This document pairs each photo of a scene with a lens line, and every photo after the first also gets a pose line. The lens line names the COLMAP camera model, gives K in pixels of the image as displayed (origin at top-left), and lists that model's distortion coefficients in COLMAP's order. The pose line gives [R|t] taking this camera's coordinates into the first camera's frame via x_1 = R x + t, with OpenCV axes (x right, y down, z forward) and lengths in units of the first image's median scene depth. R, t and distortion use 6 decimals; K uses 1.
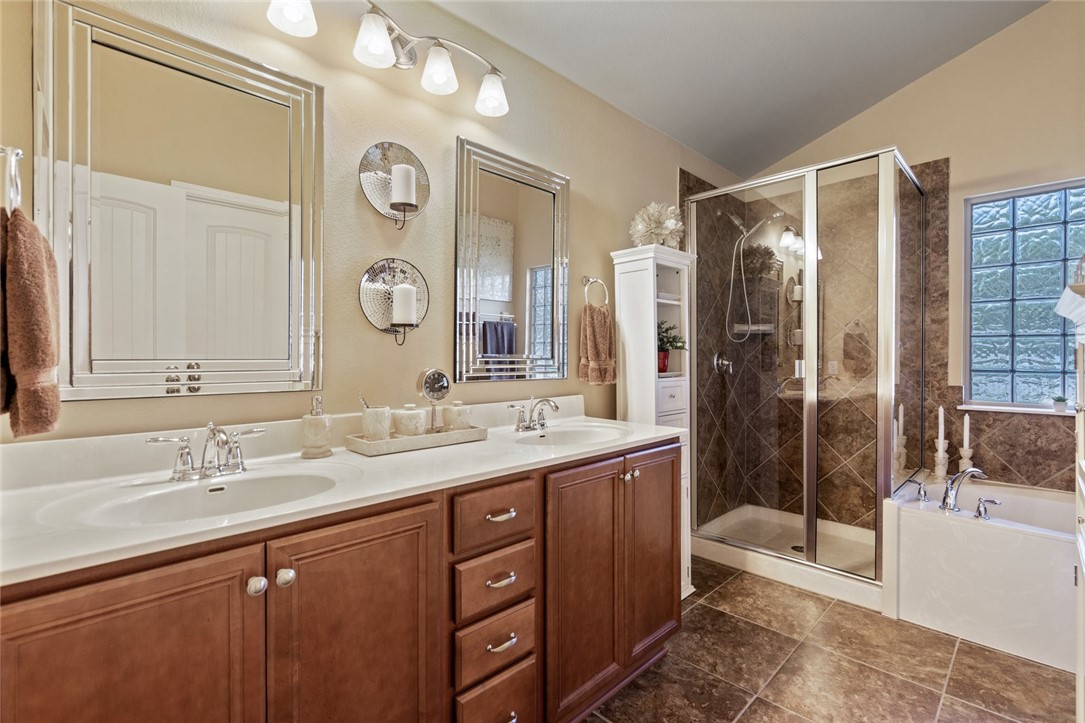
lens RADIAL K [[492.9, 0, 543.6], [0, 492.9, 356.7], [0, 0, 1]] dist [-0.002574, 0.000644]
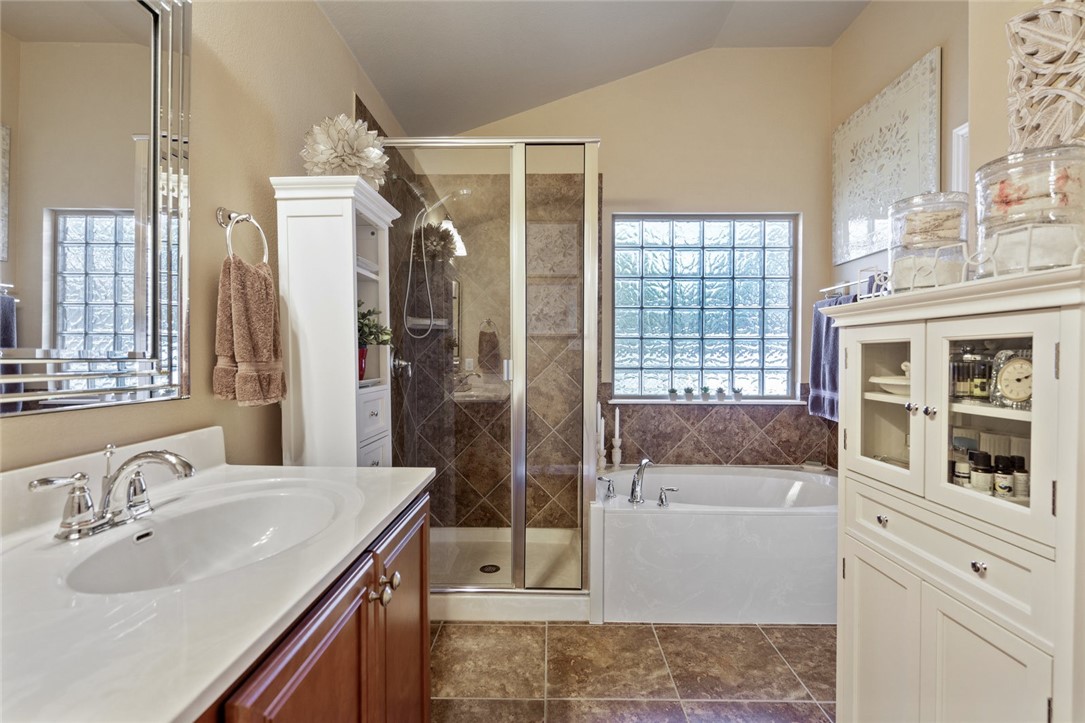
lens RADIAL K [[492.9, 0, 544.0], [0, 492.9, 364.4], [0, 0, 1]] dist [-0.002574, 0.000644]
pose [[0.716130, -0.010664, 0.697886, -0.040771], [-0.000579, 0.999874, 0.015872, 0.001274], [-0.697967, -0.011770, 0.716033, 0.349035]]
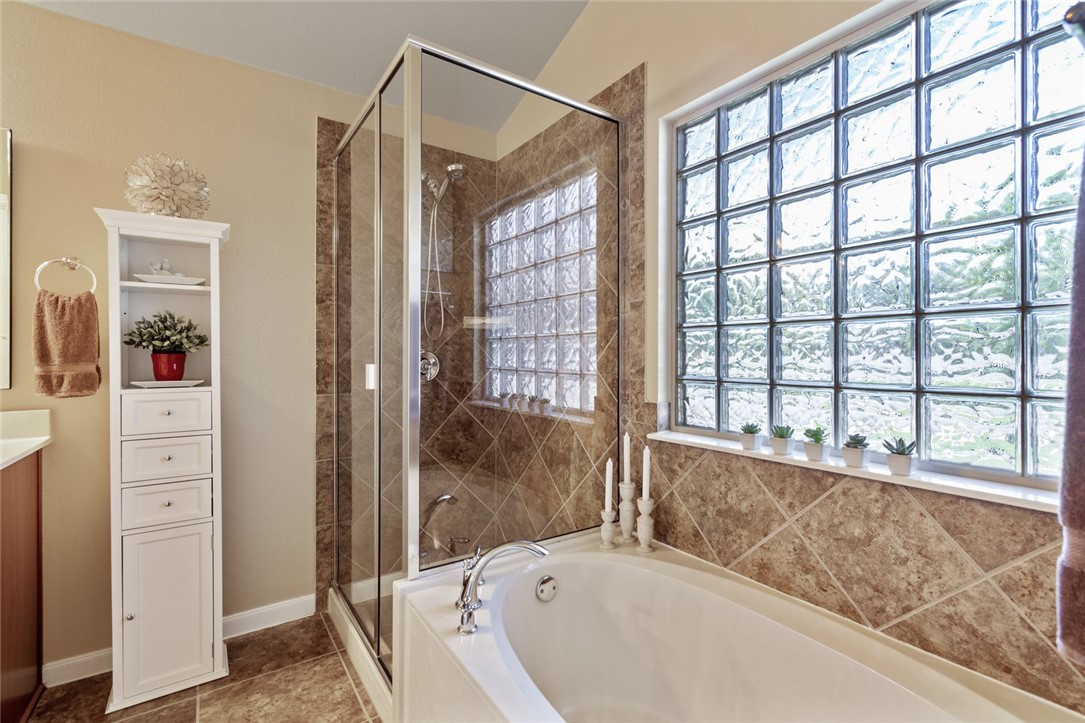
lens RADIAL K [[492.9, 0, 543.8], [0, 492.9, 355.0], [0, 0, 1]] dist [-0.002574, 0.000644]
pose [[0.983831, -0.002667, -0.179080, 0.925766], [0.001774, 0.999985, -0.005142, -0.002179], [0.179091, 0.004741, 0.983821, 0.362758]]
